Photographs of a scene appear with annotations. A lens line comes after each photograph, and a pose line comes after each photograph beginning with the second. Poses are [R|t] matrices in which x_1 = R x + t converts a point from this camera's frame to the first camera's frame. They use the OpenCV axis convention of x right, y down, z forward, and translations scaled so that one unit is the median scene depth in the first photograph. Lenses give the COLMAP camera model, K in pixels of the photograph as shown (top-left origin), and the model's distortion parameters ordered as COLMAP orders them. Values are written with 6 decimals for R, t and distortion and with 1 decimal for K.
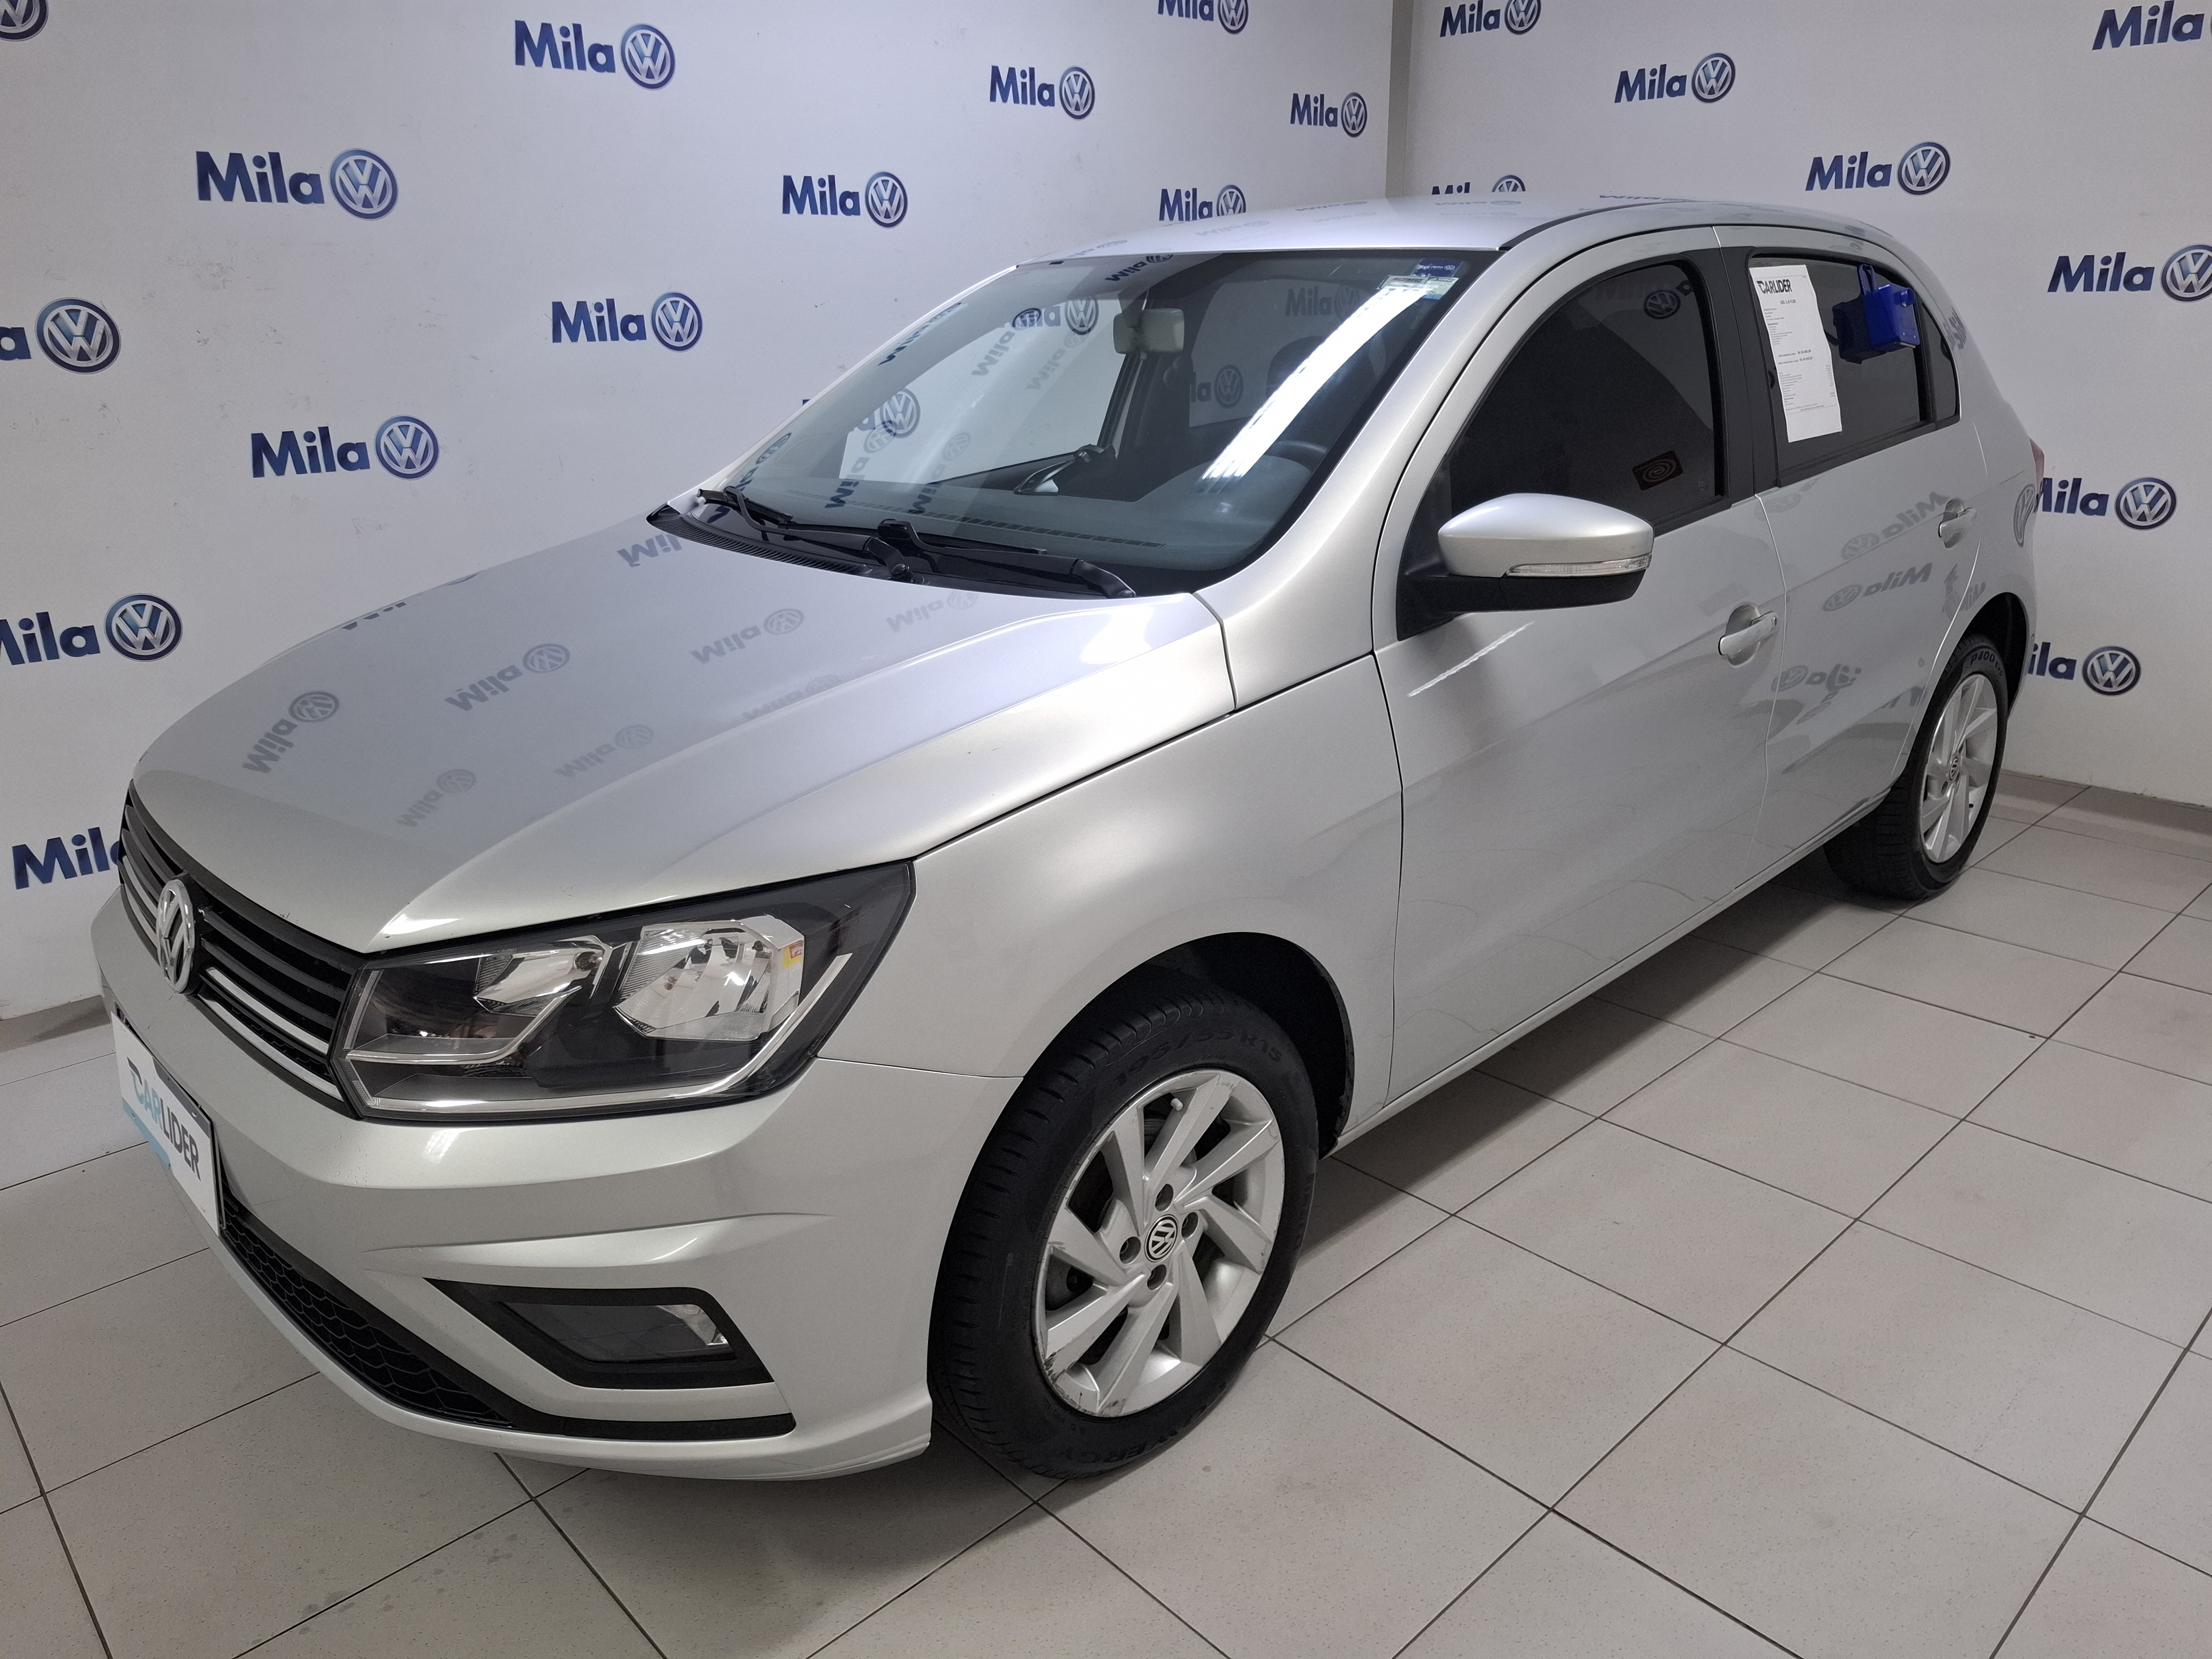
lens RADIAL K [[1597.4, 0, 1020.8], [0, 1597.4, 817.9], [0, 0, 1]] dist [0.074173, -0.110681]
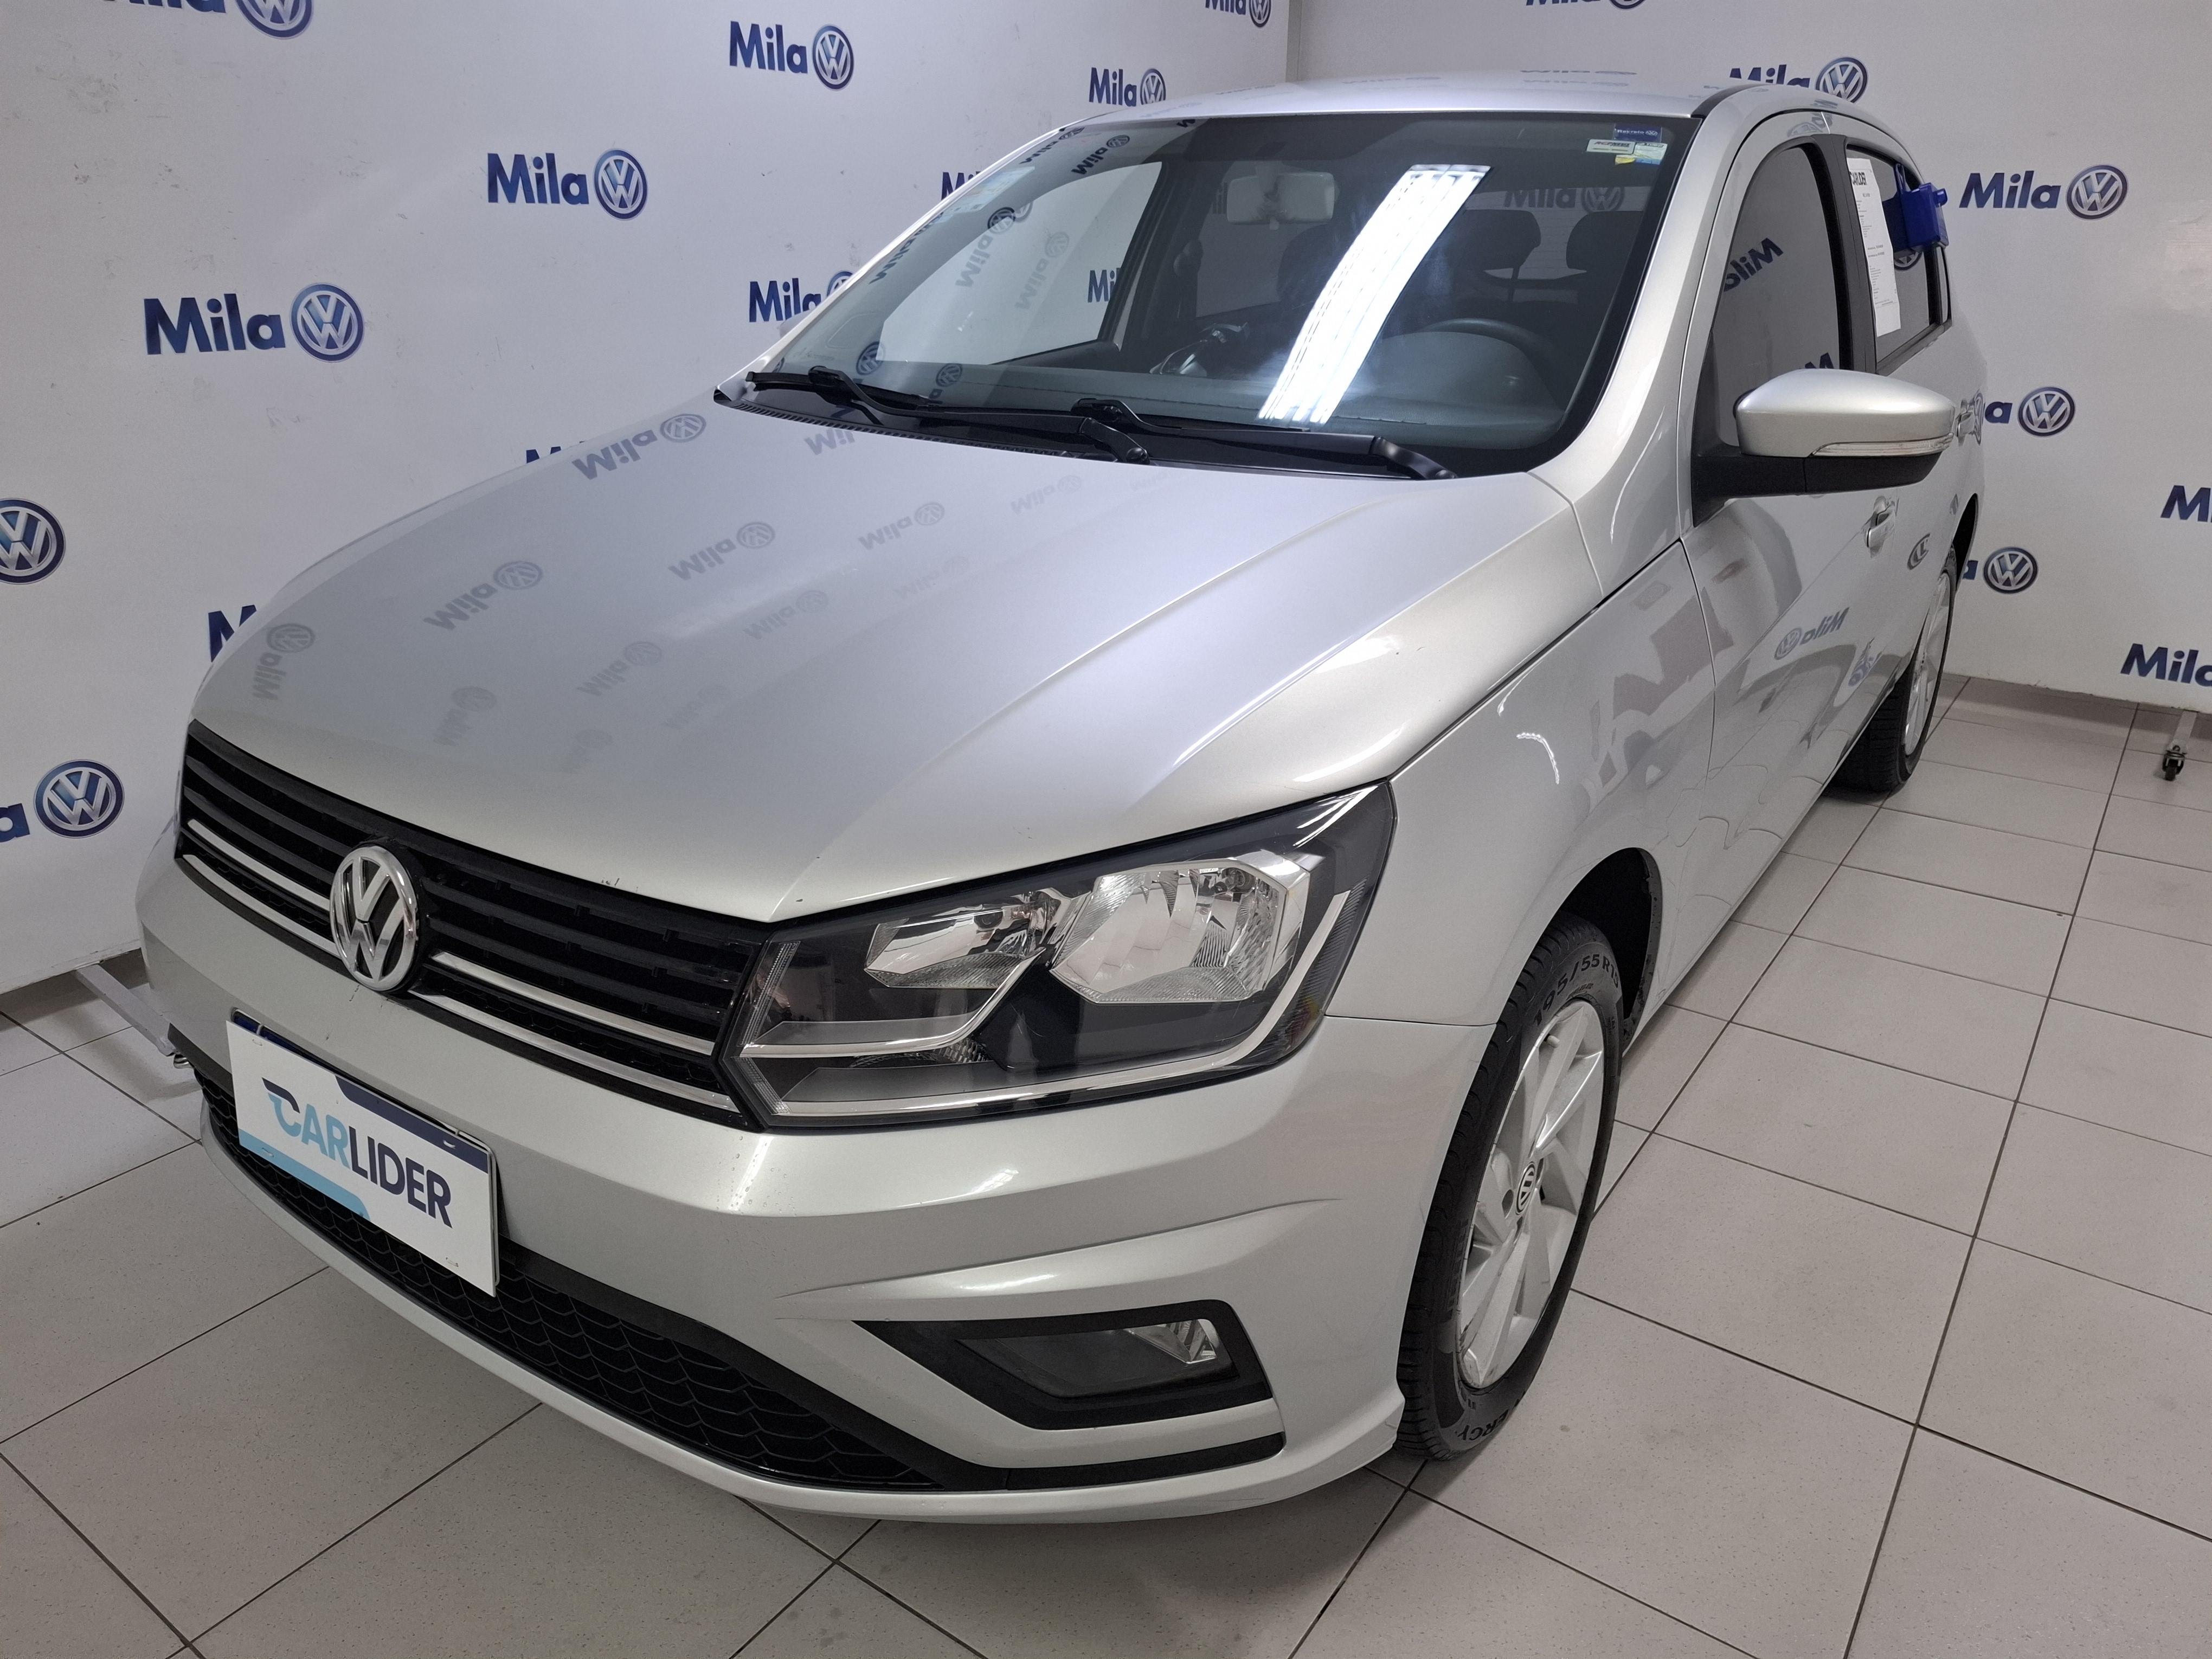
lens RADIAL K [[1597.4, 0, 1020.8], [0, 1597.4, 817.9], [0, 0, 1]] dist [0.074173, -0.110681]
pose [[0.976087, -0.045297, 0.212611, -0.226157], [0.036802, 0.998365, 0.043748, 0.001439], [-0.214244, -0.034877, 0.976157, 0.106329]]
